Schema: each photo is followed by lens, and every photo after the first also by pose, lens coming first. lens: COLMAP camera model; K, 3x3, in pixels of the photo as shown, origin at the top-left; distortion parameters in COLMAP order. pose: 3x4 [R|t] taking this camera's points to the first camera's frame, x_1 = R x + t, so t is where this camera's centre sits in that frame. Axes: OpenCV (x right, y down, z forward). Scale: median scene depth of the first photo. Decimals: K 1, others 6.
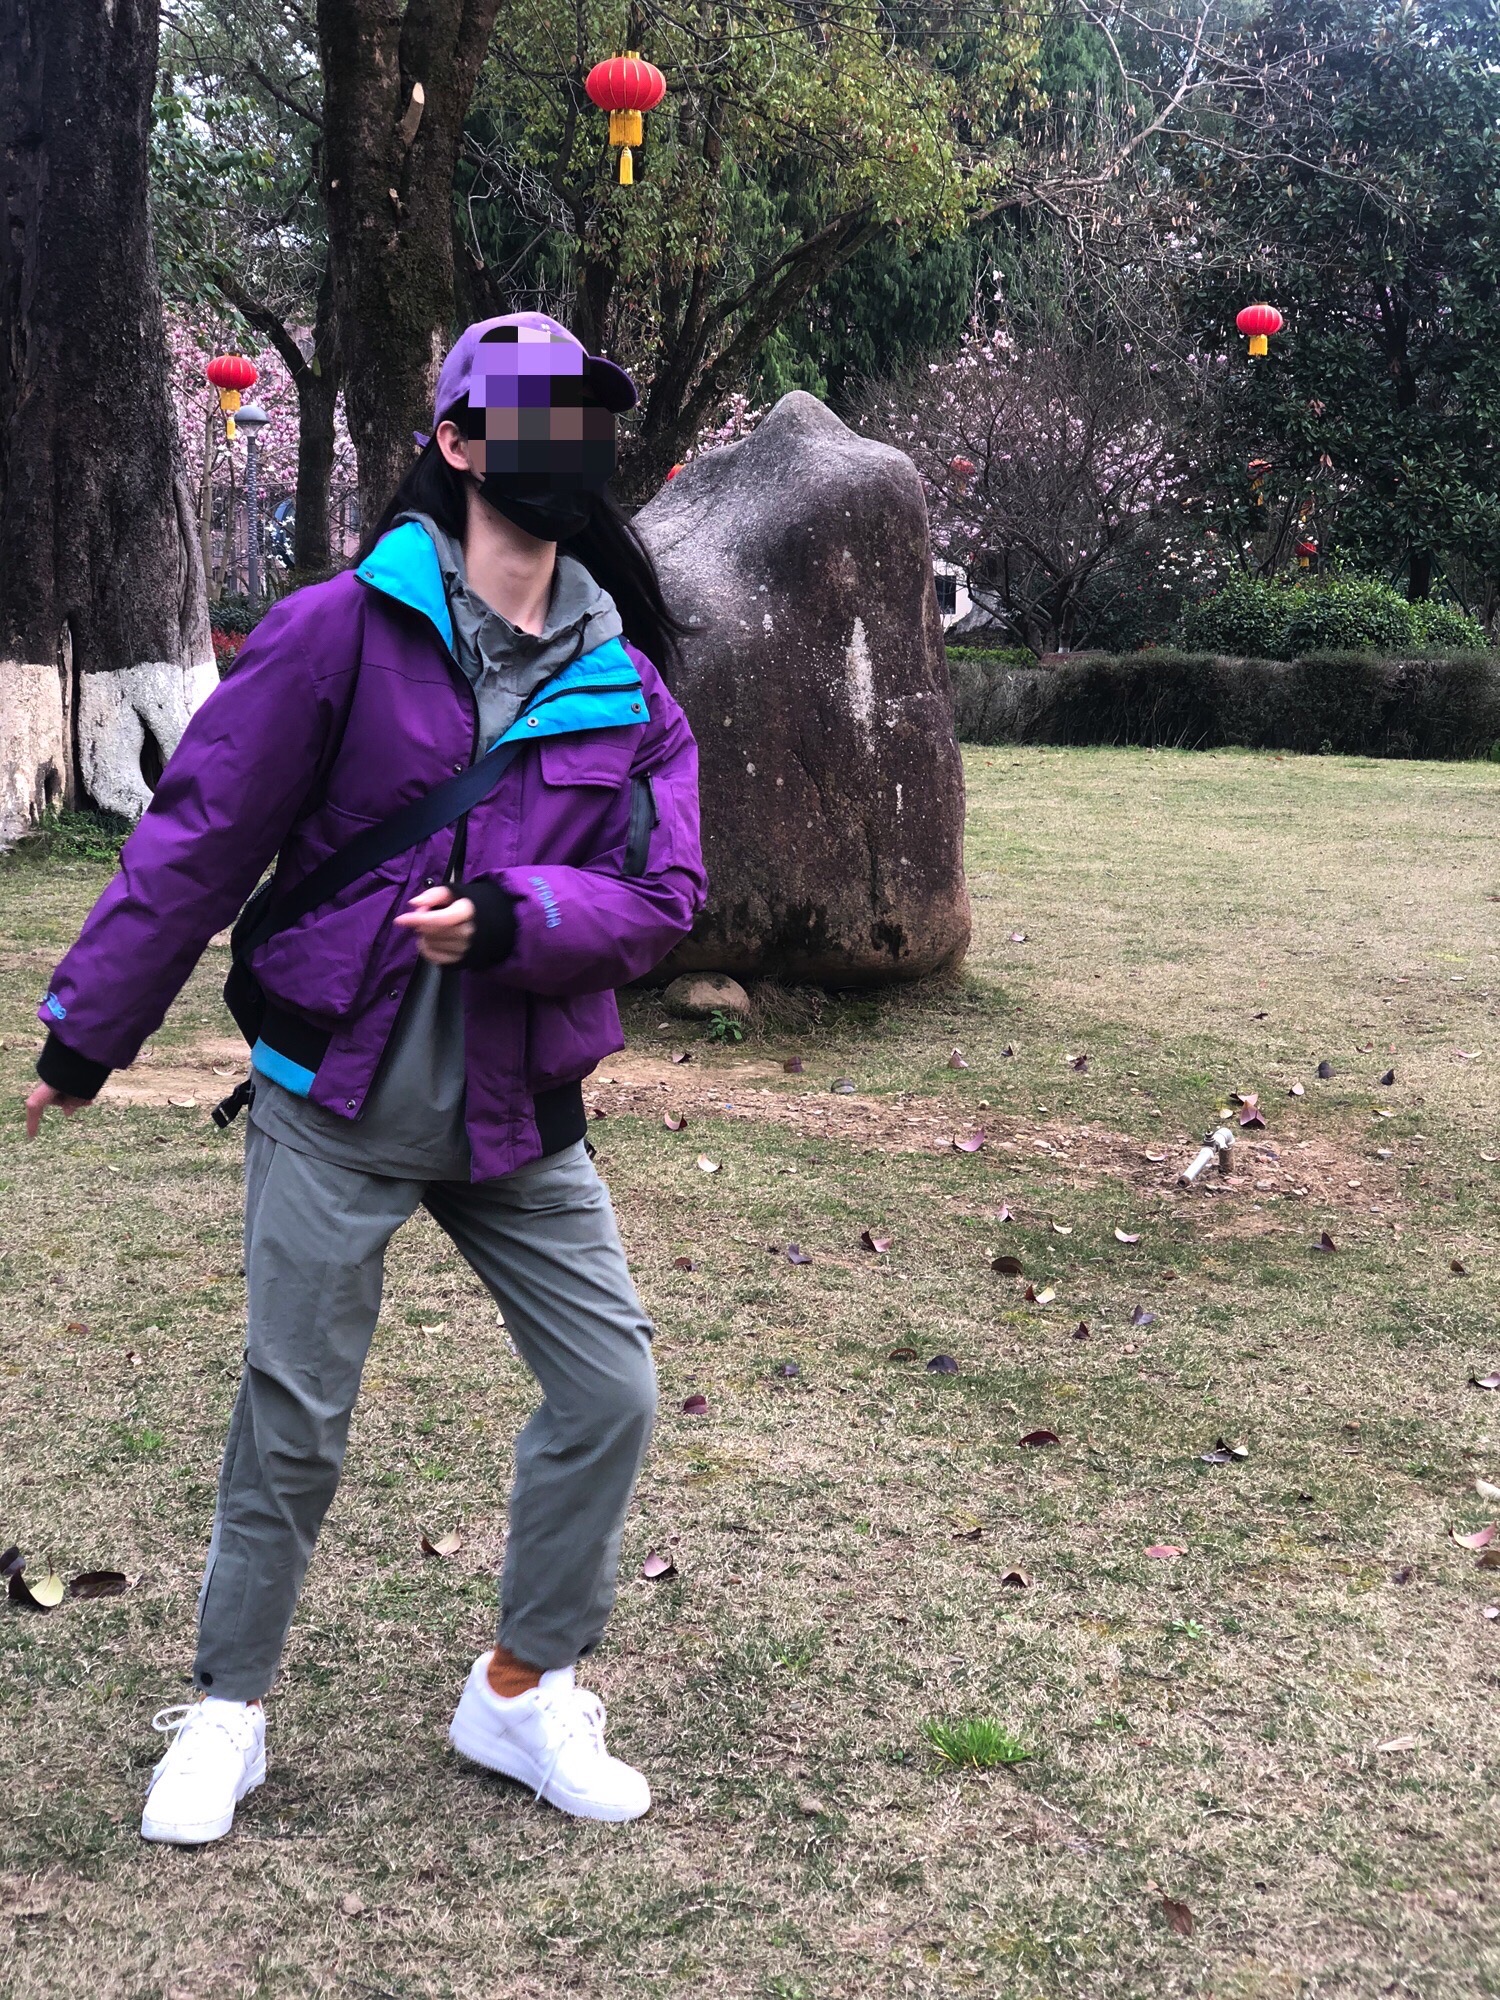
lens RADIAL K [[2996.6, 0, 750.0], [0, 2996.6, 1000.0], [0, 0, 1]] dist [0.177795, -0.675274]
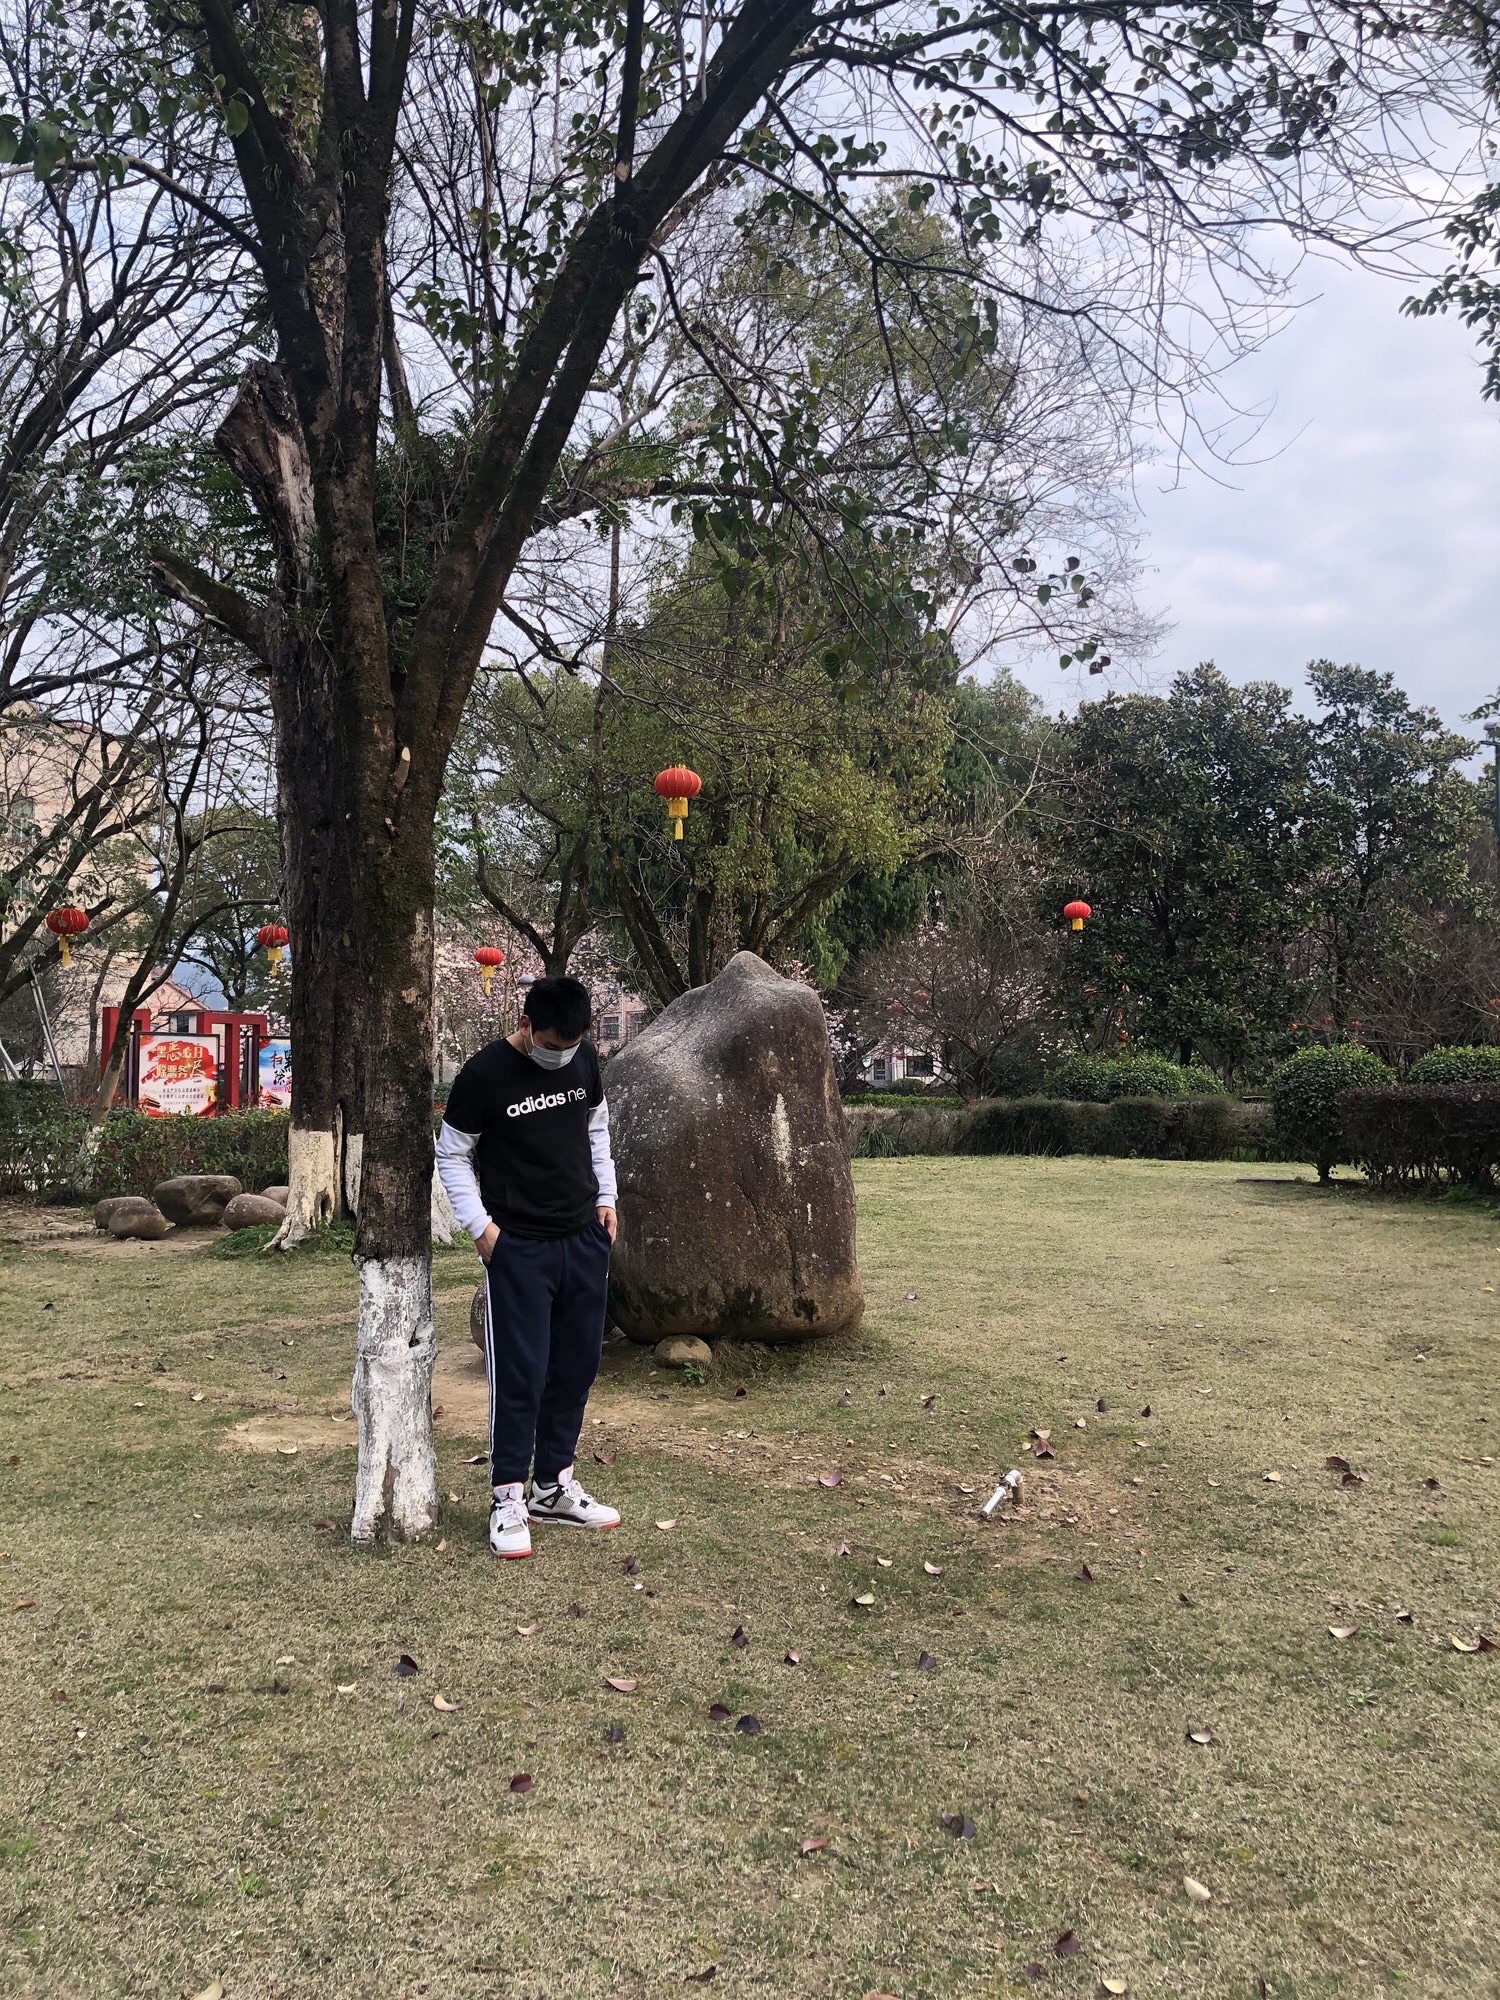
lens RADIAL K [[1611.8, 0, 750.0], [0, 1611.8, 1000.0], [0, 0, 1]] dist [0.076851, -0.173726]
pose [[0.998115, -0.028323, -0.054443, 0.066749], [0.018345, 0.984268, -0.175725, -0.030978], [0.058564, 0.174395, 0.982933, 0.189193]]
